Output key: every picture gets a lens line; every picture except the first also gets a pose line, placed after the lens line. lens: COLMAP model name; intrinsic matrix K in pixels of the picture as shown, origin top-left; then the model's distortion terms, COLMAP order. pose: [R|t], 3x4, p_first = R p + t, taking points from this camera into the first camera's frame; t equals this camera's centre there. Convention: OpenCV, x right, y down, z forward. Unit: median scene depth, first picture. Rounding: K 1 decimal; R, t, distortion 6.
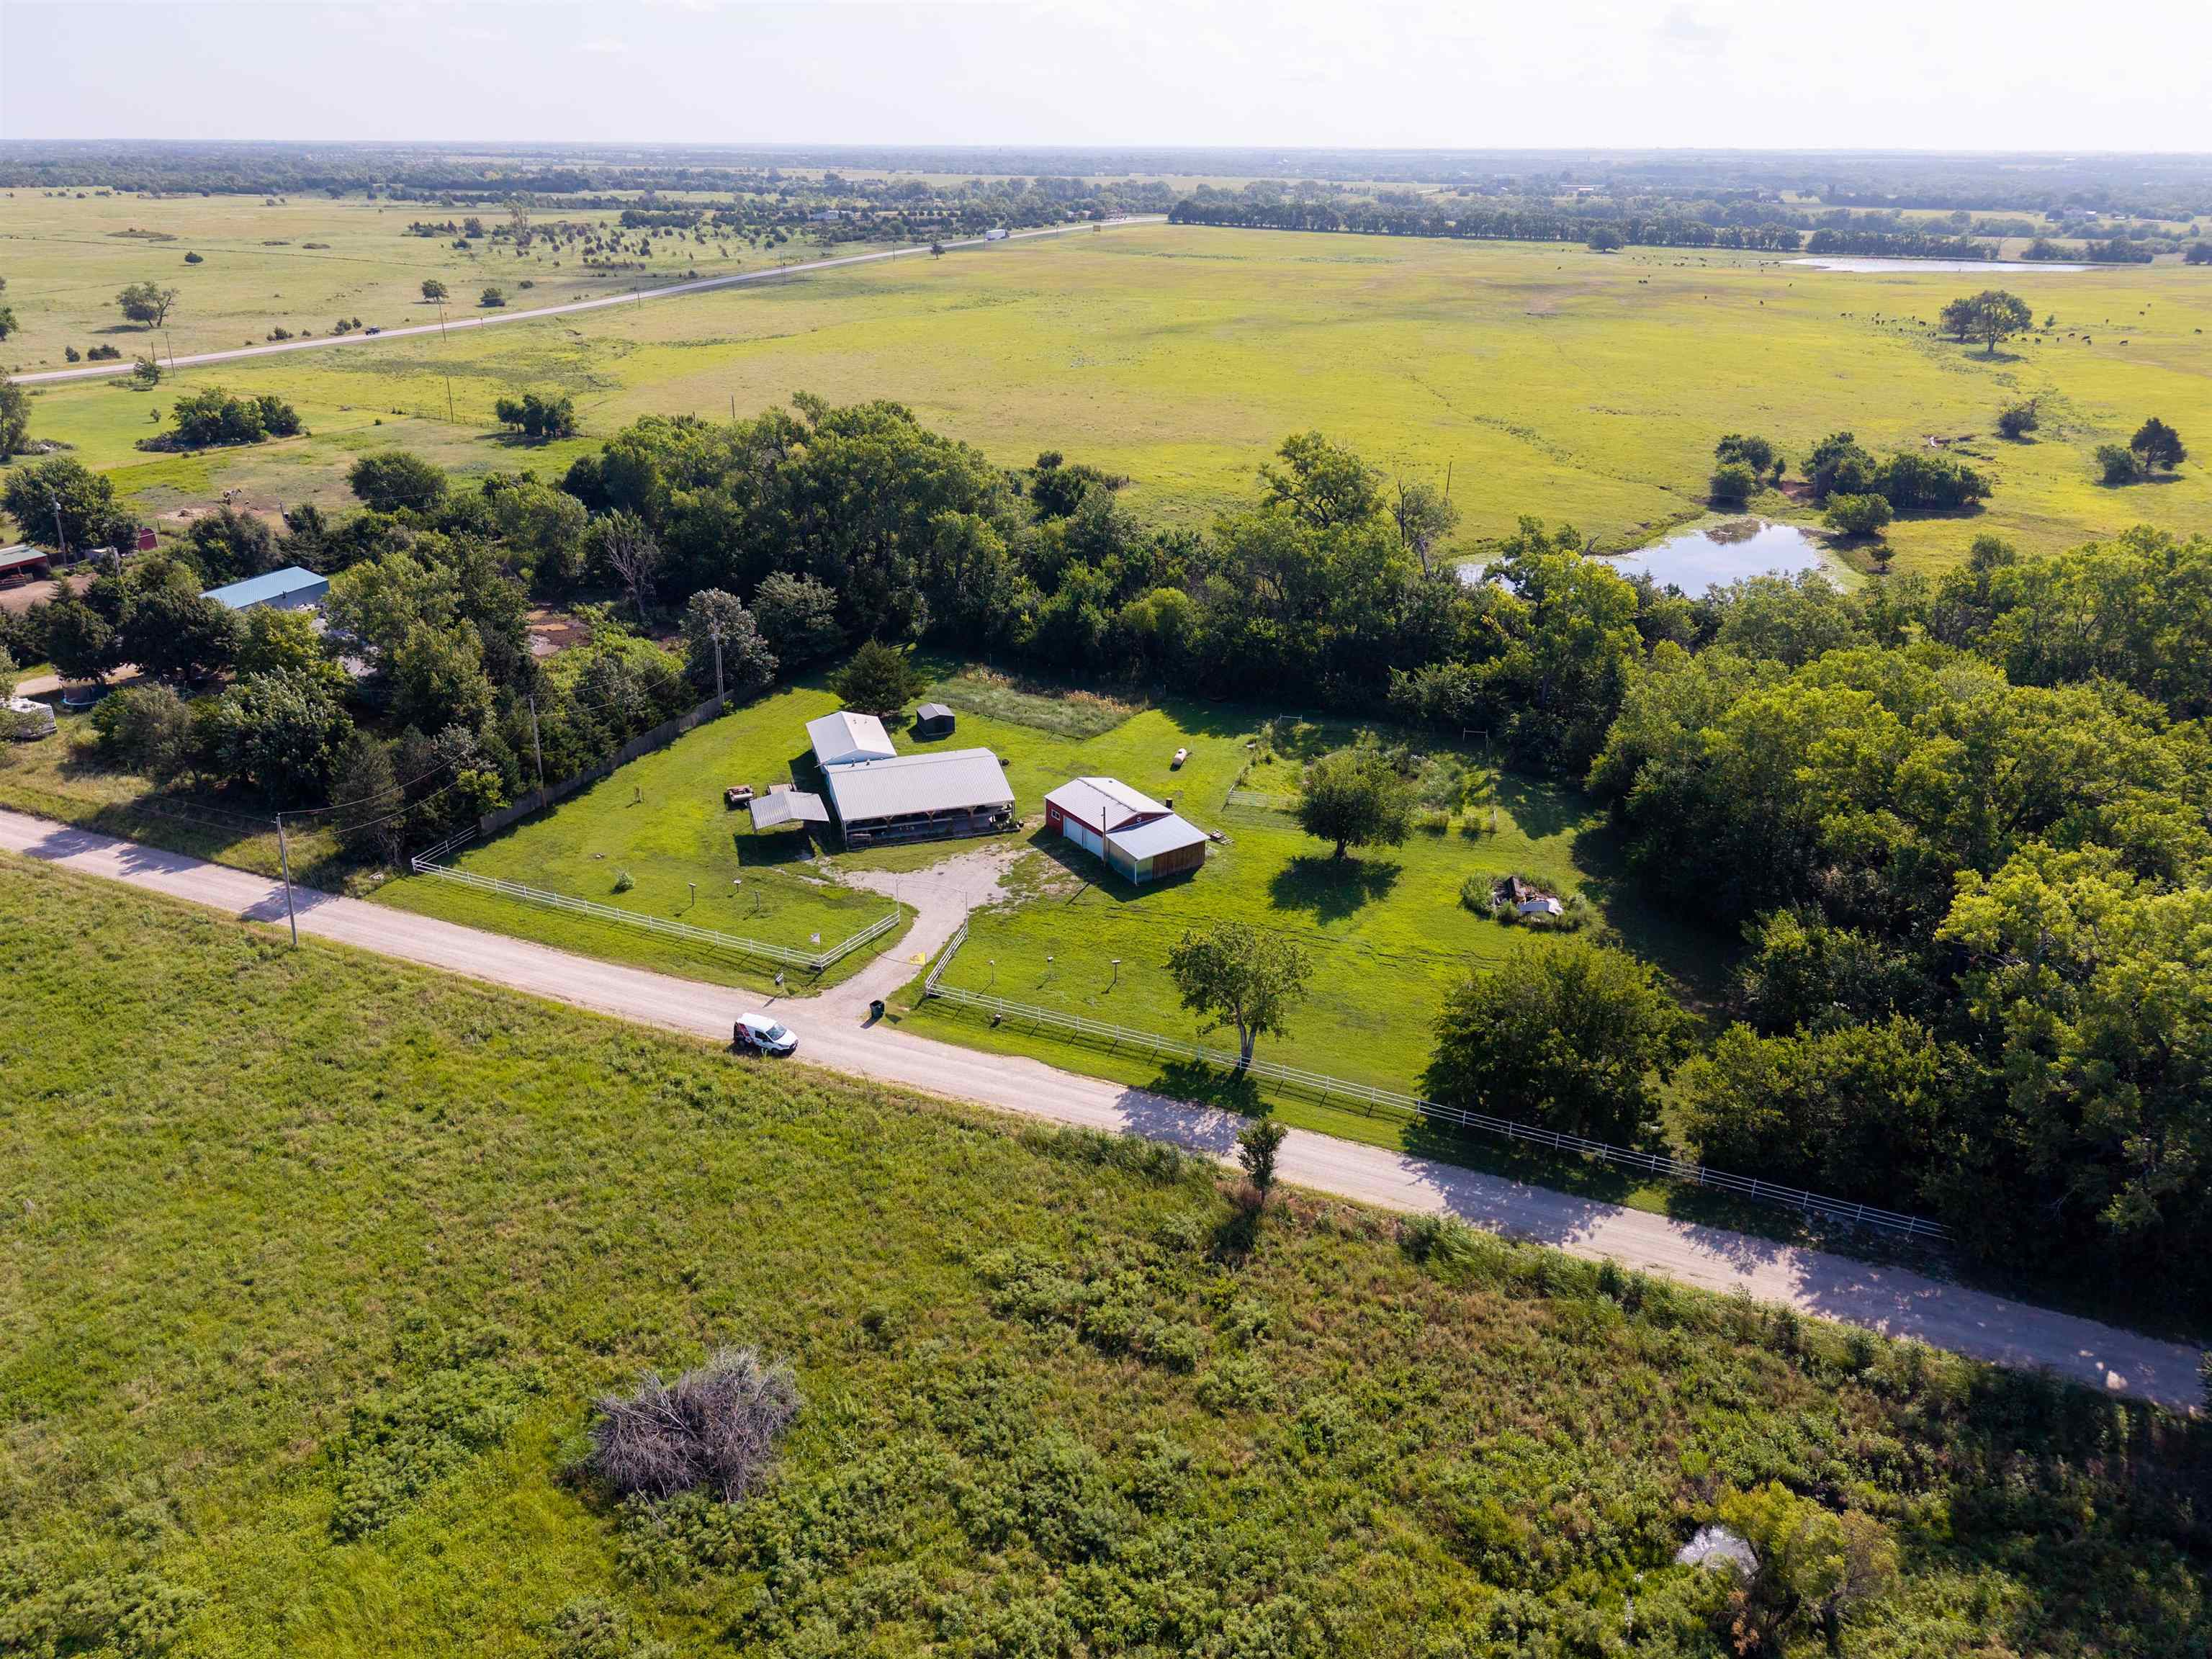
lens RADIAL K [[1489.6, 0, 1106.0], [0, 1489.6, 829.5], [0, 0, 1]] dist [0.028344, -0.031983]
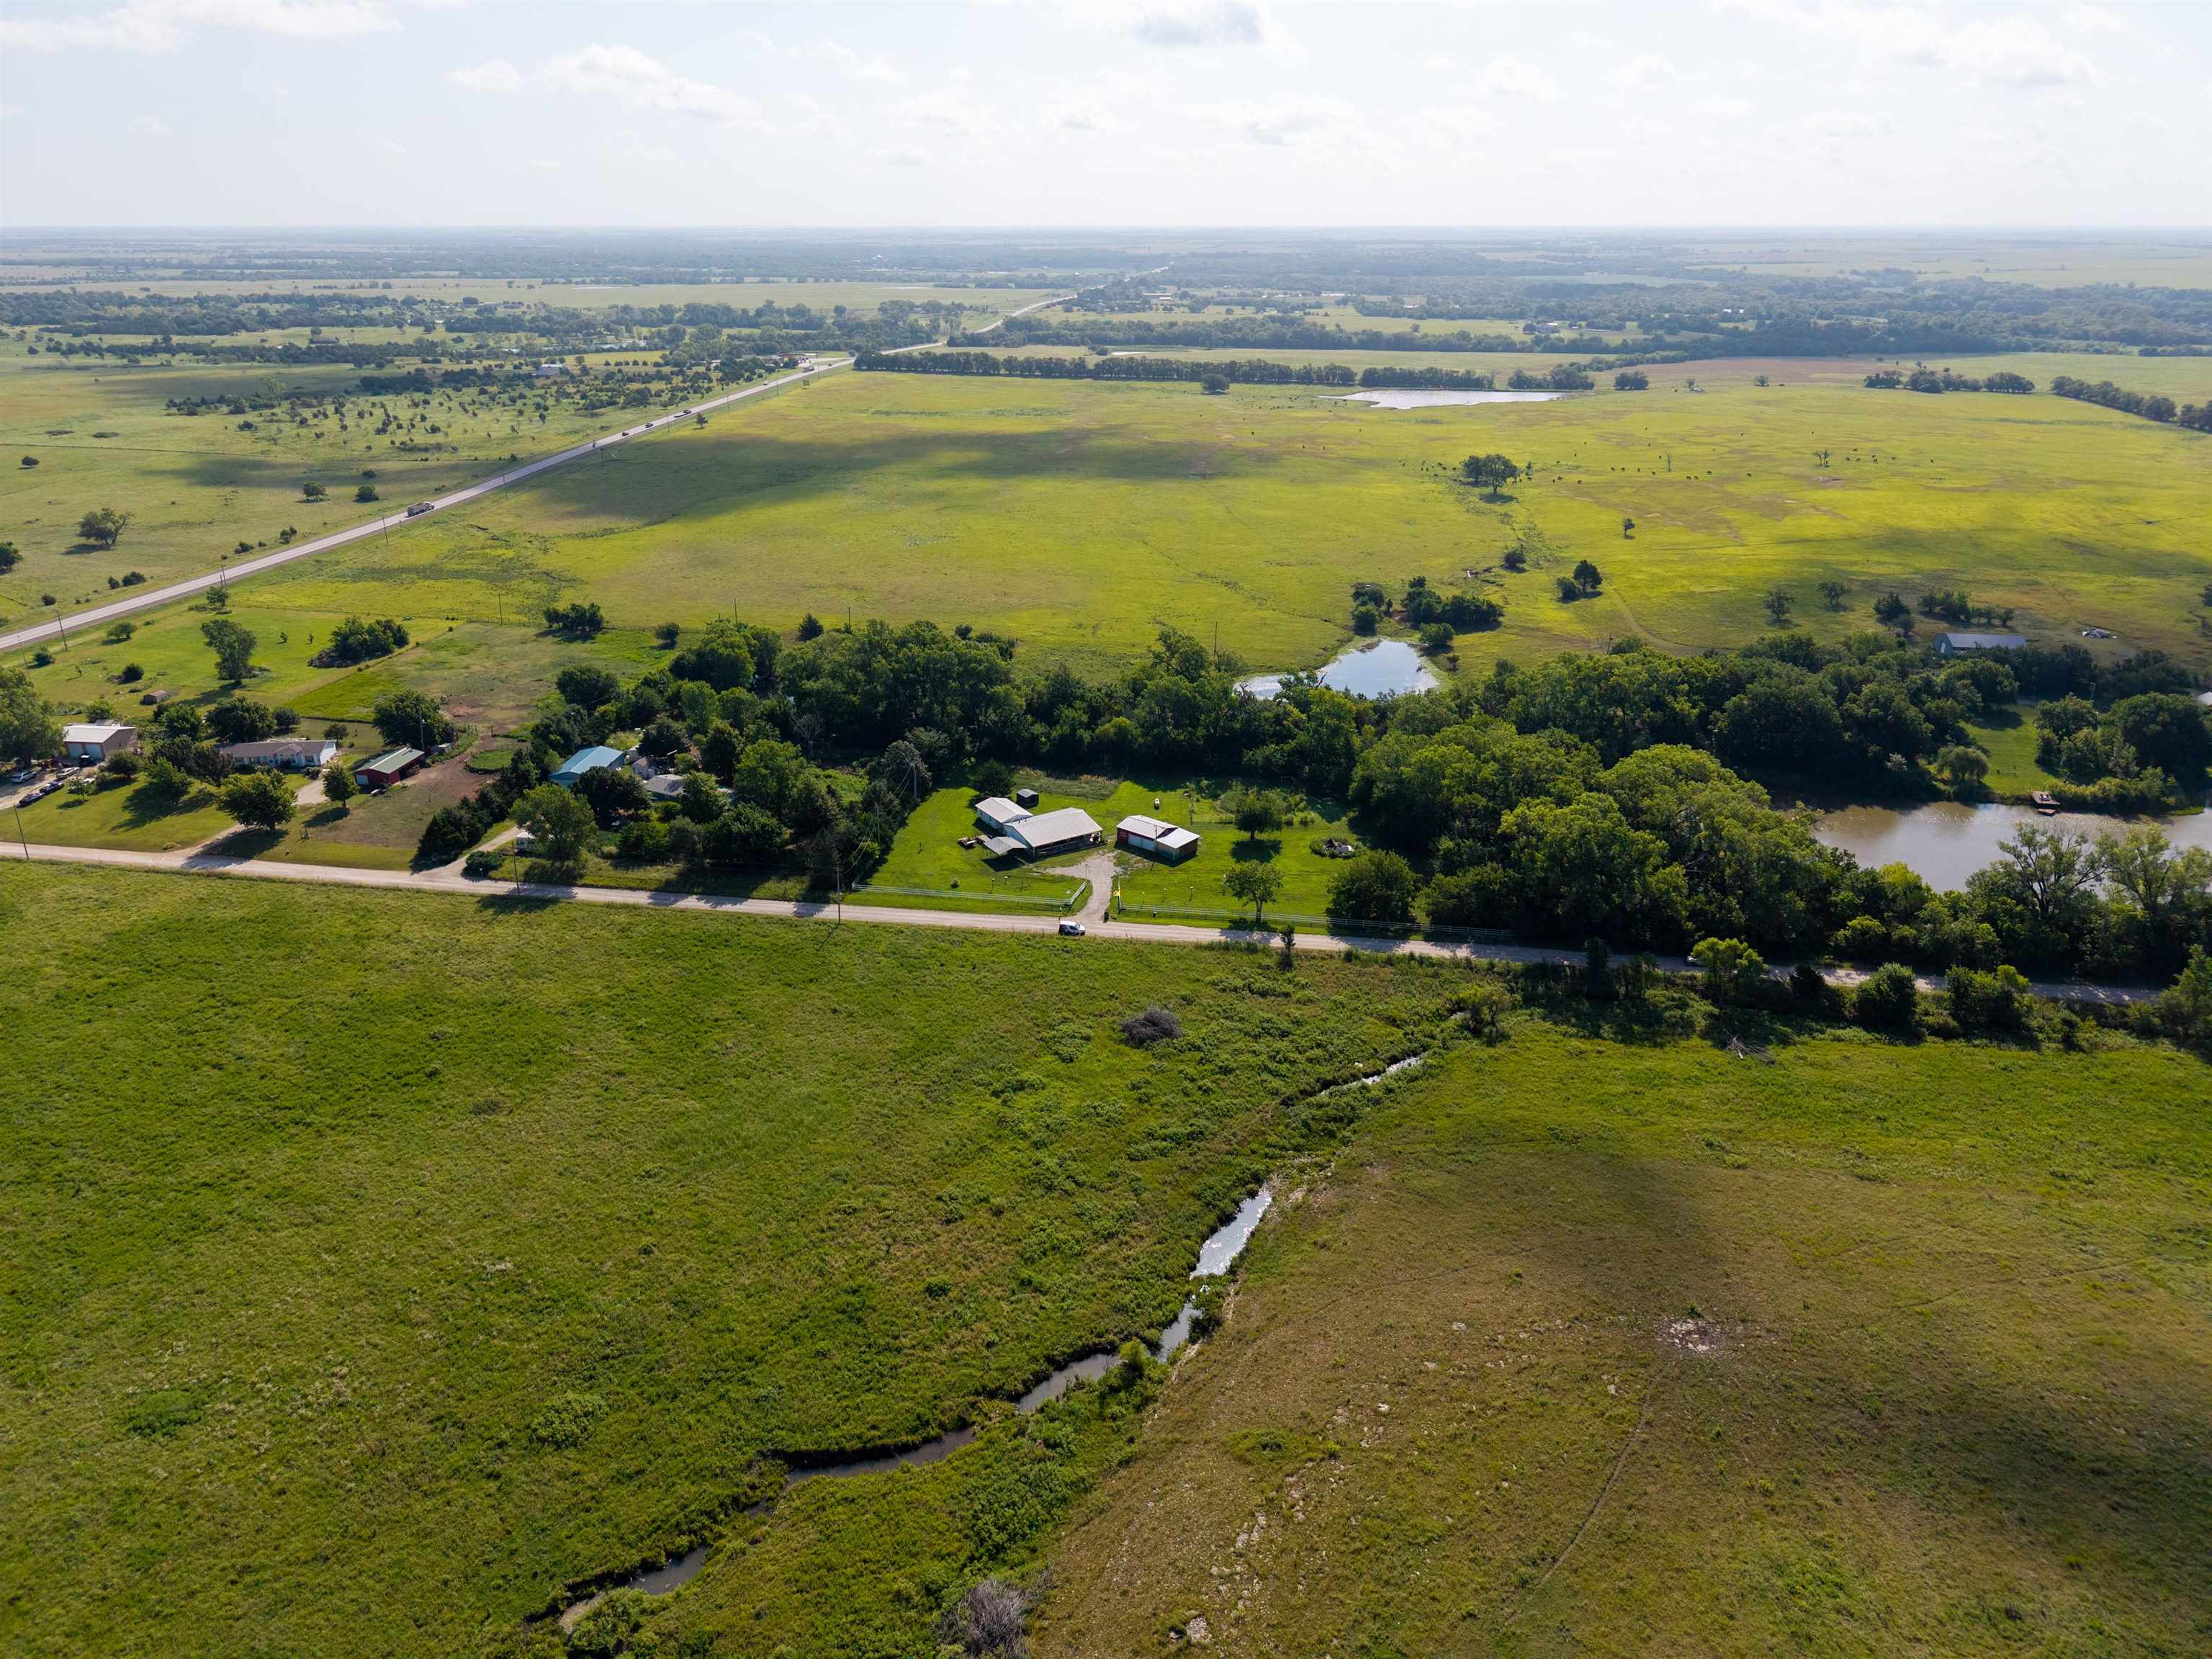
lens RADIAL K [[1432.6, 0, 1099.4], [0, 1432.6, 819.9], [0, 0, 1]] dist [0.079327, -0.000900]
pose [[0.967371, -0.102605, 0.231659, -0.543112], [0.112783, 0.993133, -0.031090, 0.029697], [-0.226878, 0.056202, 0.972300, -0.999932]]
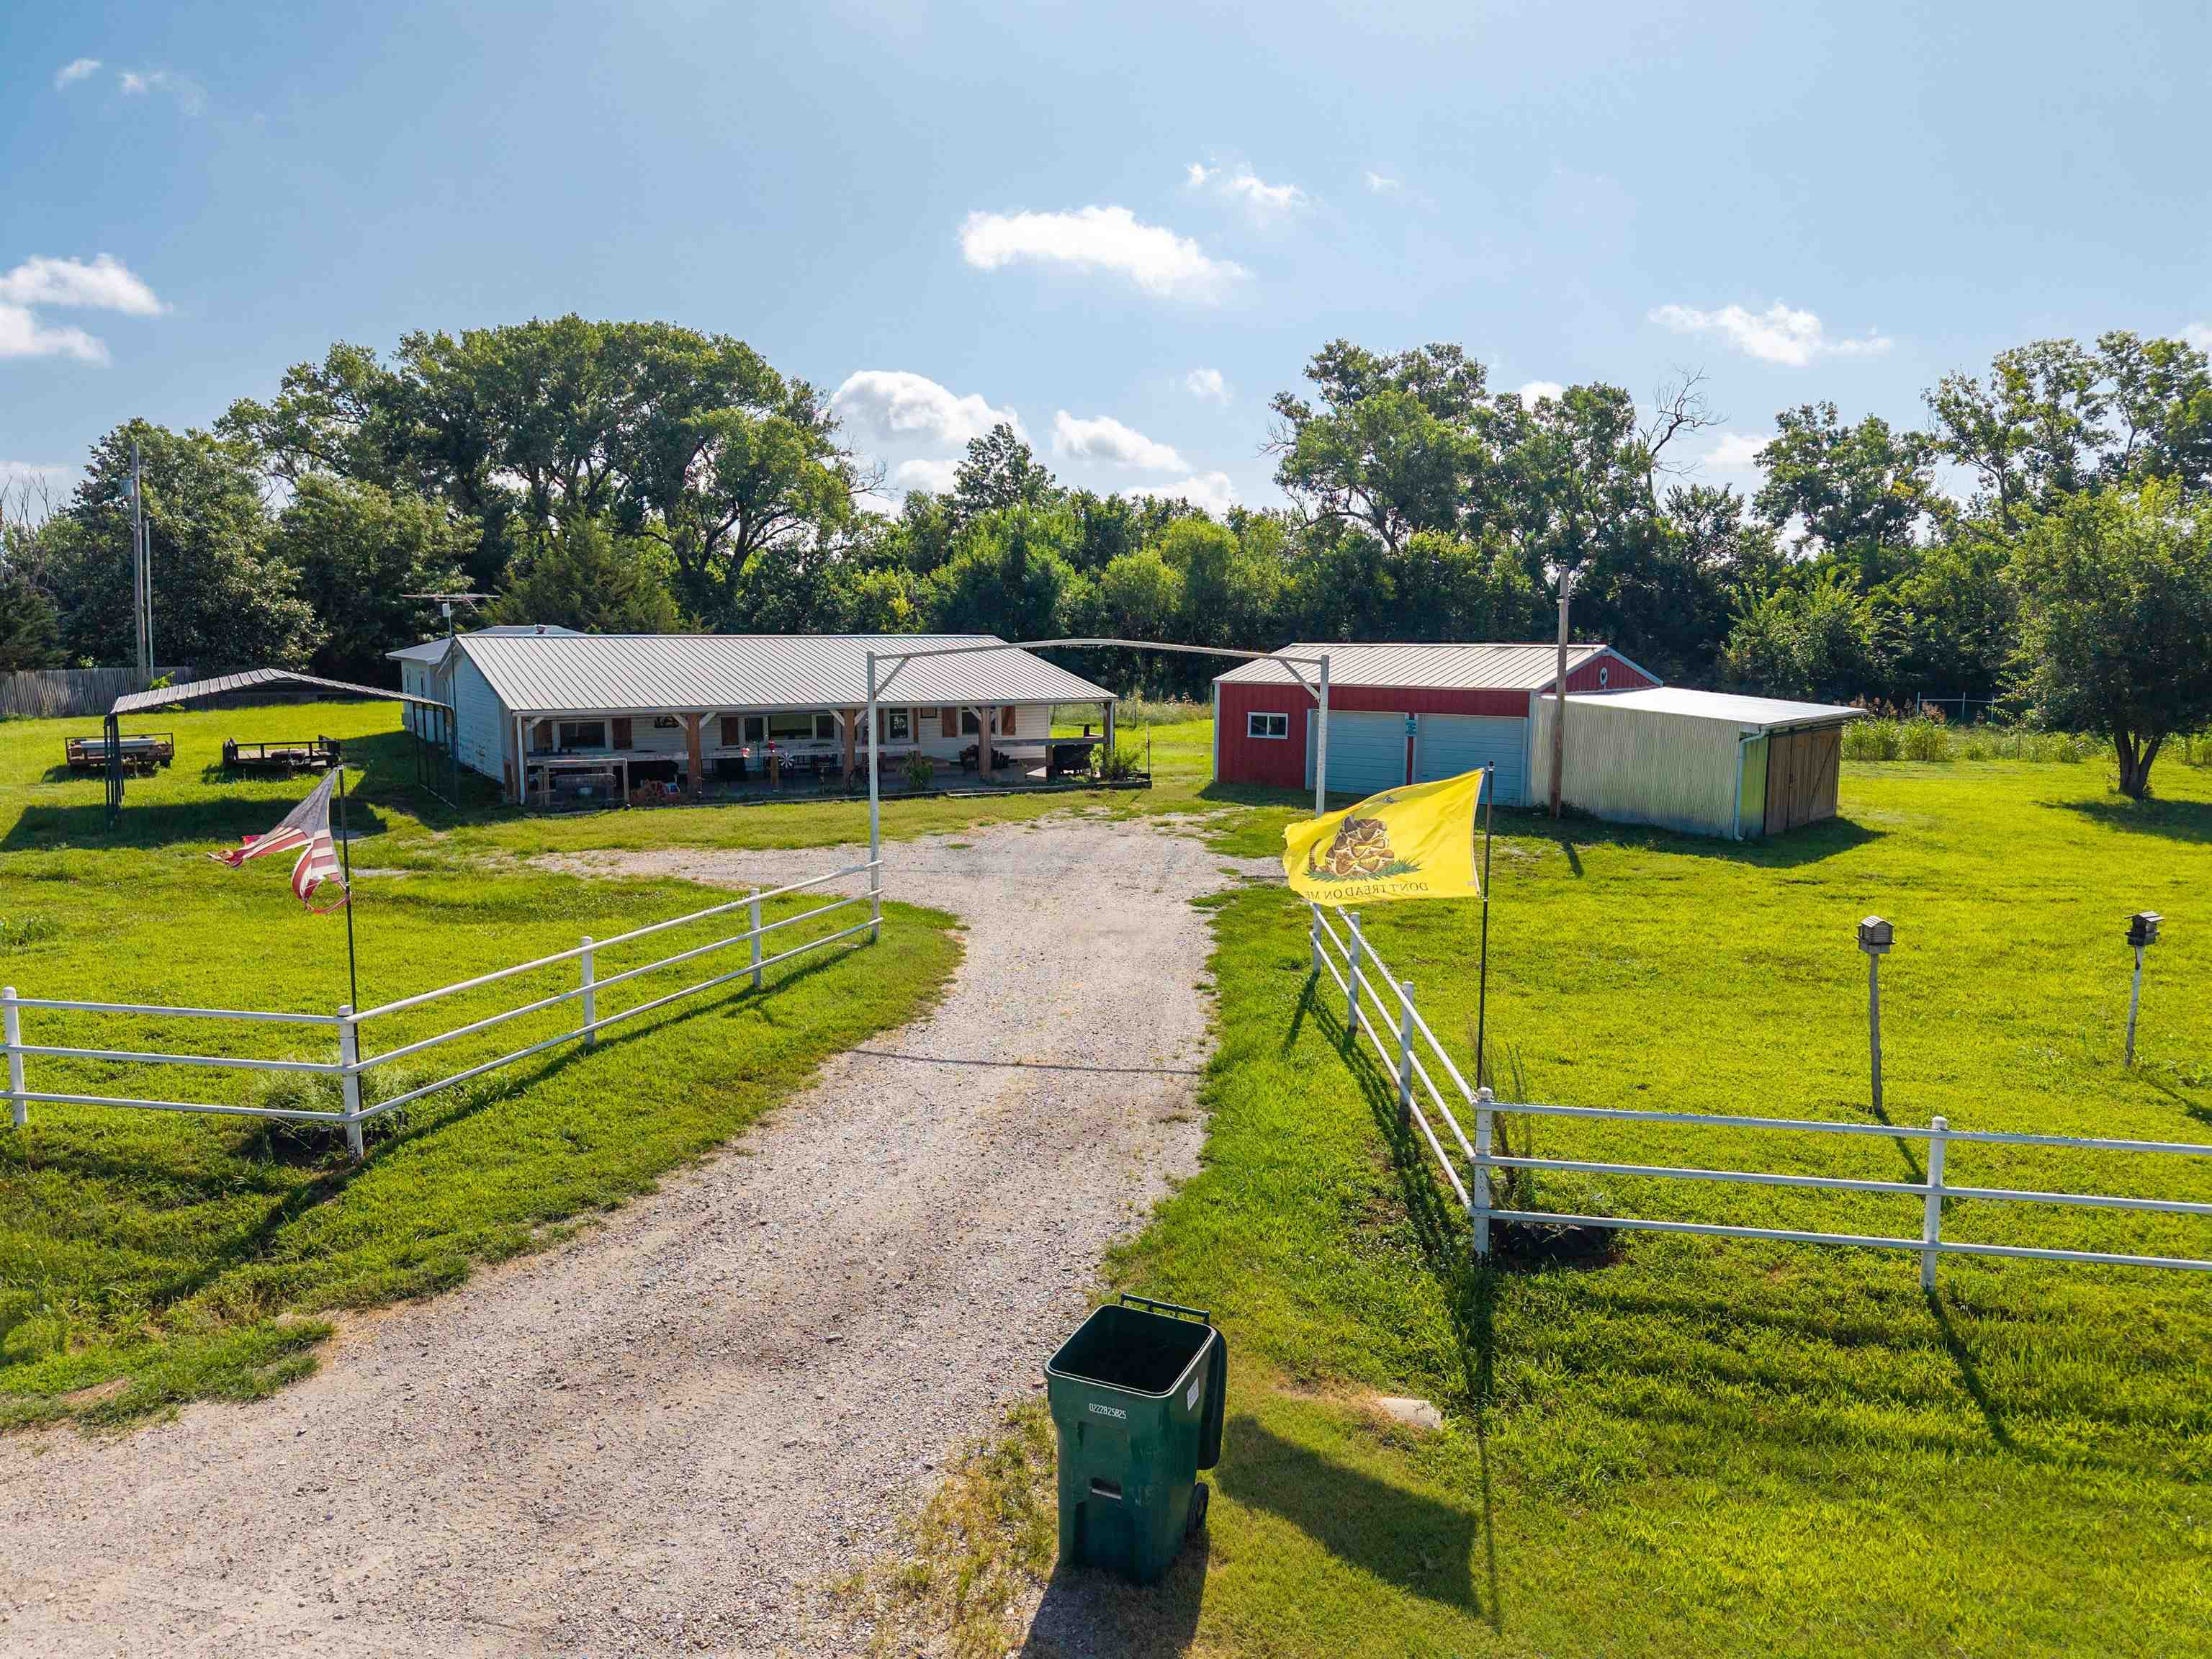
lens RADIAL K [[1477.6, 0, 1105.0], [0, 1477.6, 863.1], [0, 0, 1]] dist [0.005114, -0.029473]
pose [[0.973238, -0.045525, 0.225246, -0.132448], [0.104406, 0.960773, -0.256932, 0.088666], [-0.204713, 0.273573, 0.939814, 0.735879]]
